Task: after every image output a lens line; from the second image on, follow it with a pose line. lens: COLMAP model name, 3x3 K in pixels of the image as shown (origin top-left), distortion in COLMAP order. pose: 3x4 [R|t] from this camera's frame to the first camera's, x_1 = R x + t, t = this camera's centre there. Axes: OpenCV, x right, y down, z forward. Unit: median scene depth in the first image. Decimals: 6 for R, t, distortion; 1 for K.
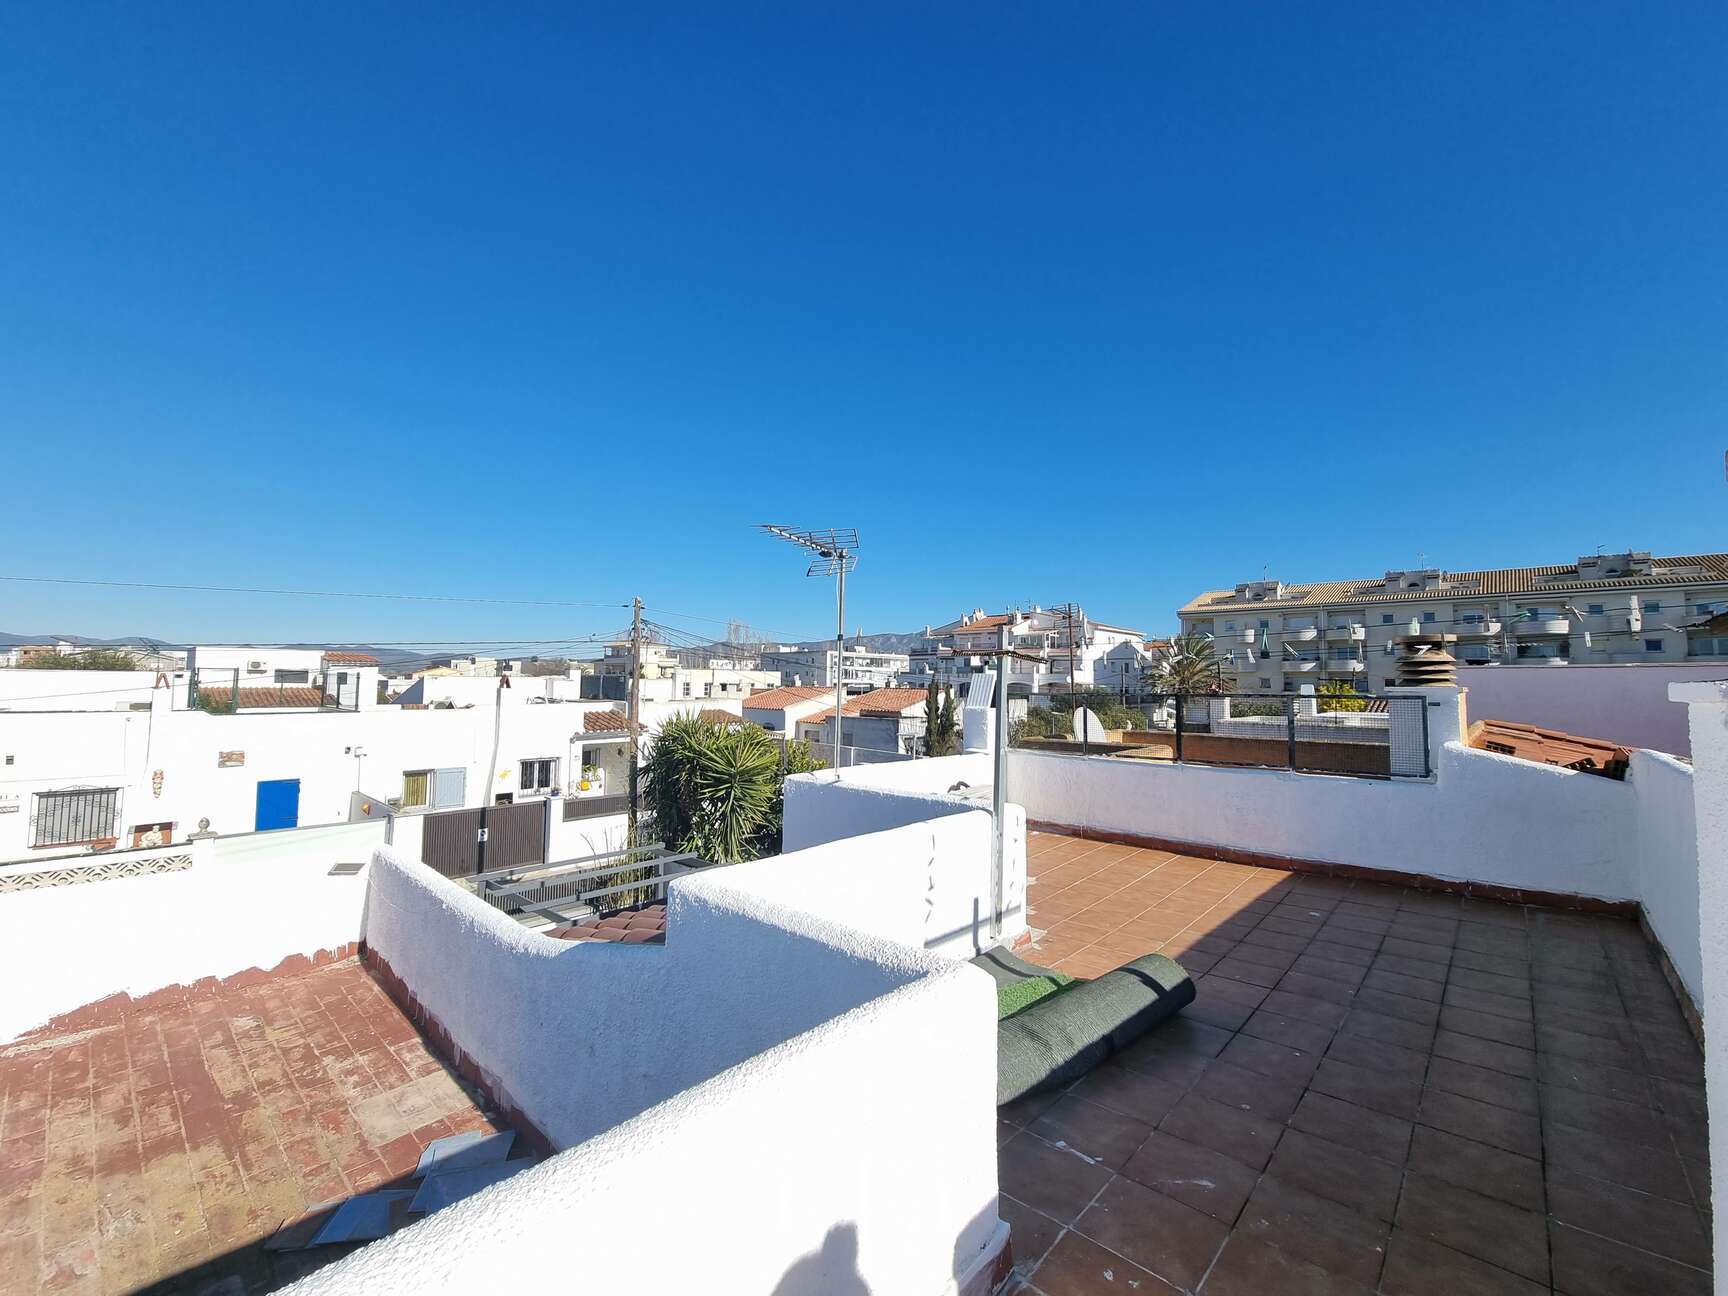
lens RADIAL K [[712.1, 0, 864.0], [0, 712.1, 641.0], [0, 0, 1]] dist [-0.004726, 0.000198]
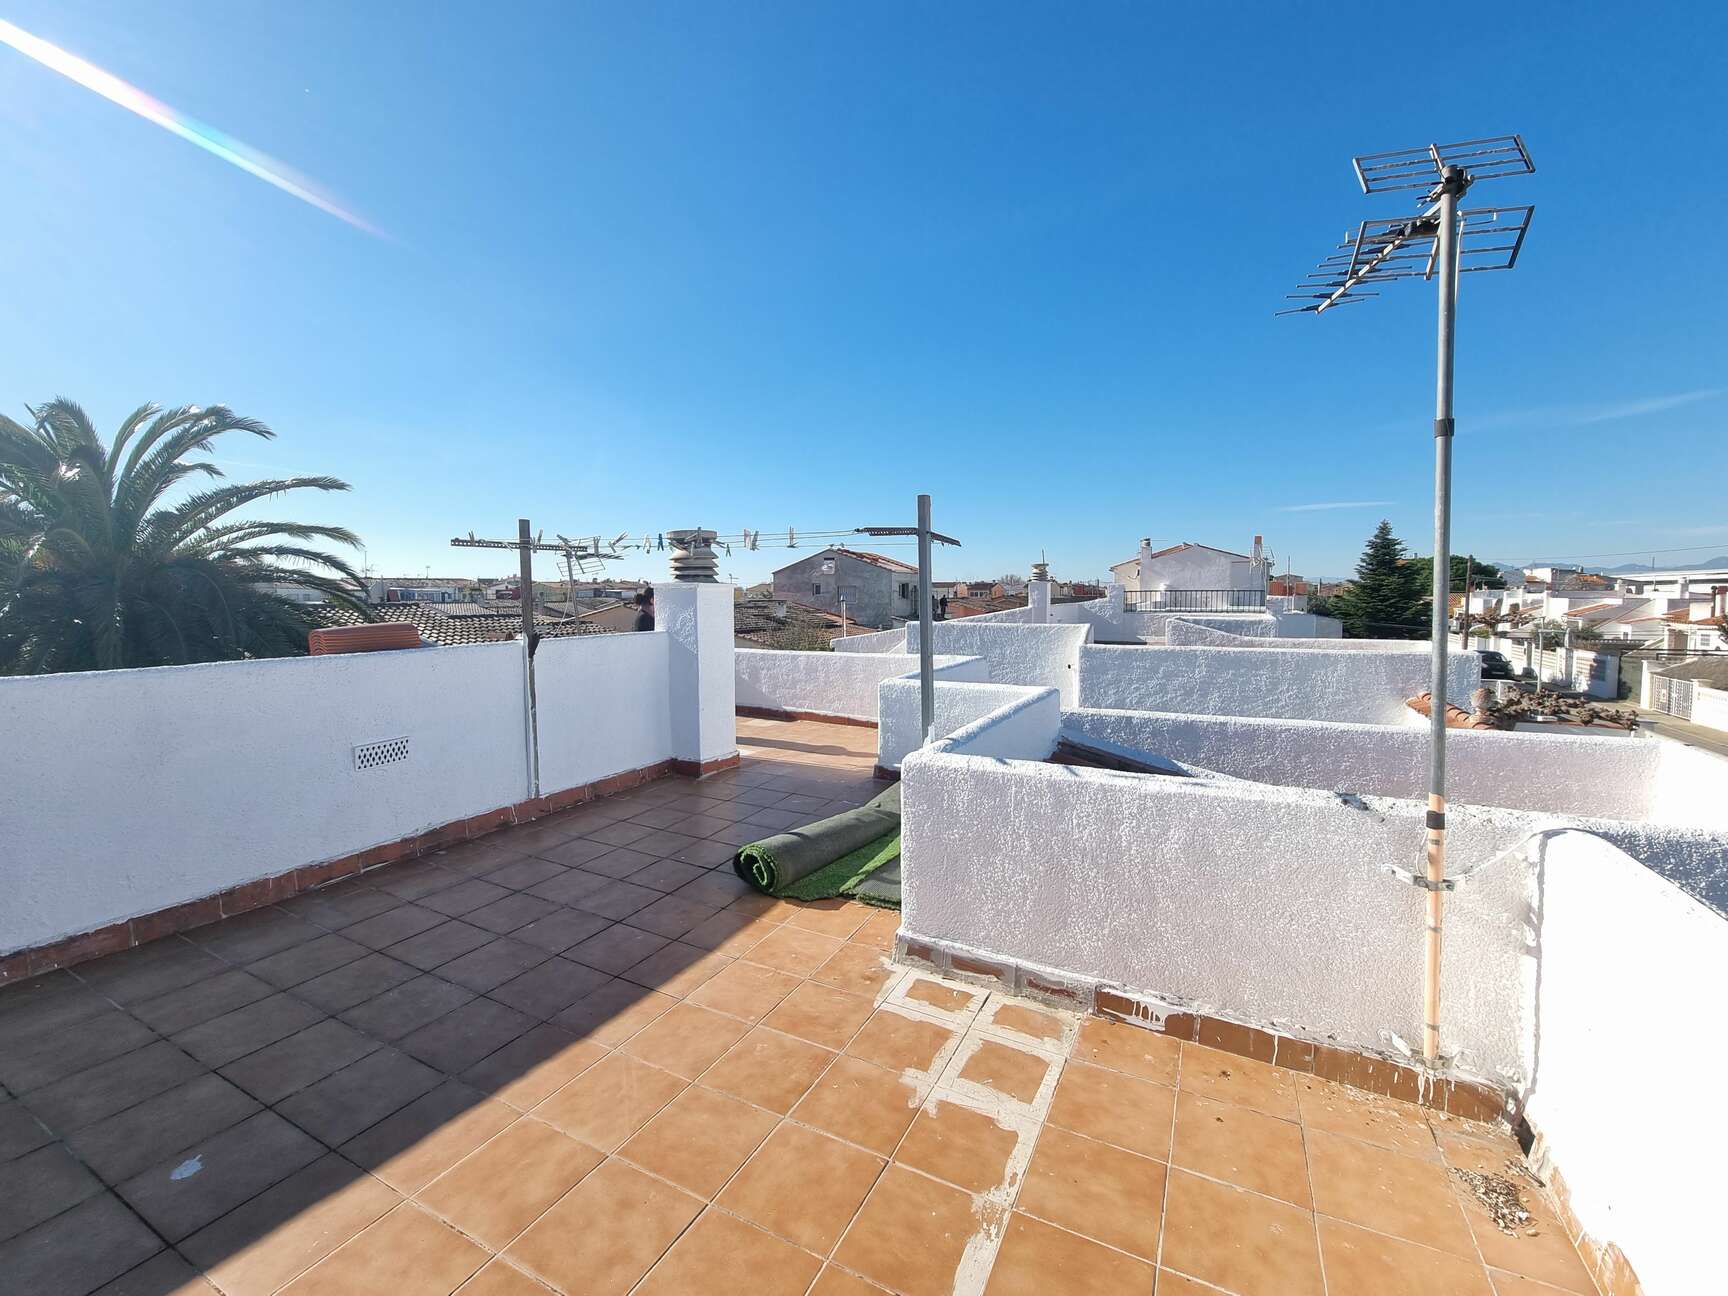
lens RADIAL K [[712.1, 0, 864.0], [0, 712.1, 641.0], [0, 0, 1]] dist [-0.004726, 0.000198]
pose [[-0.965157, 0.008714, -0.261527, 0.415704], [0.006777, 0.999943, 0.008307, 0.113224], [0.261585, 0.006246, -0.965160, 1.561976]]
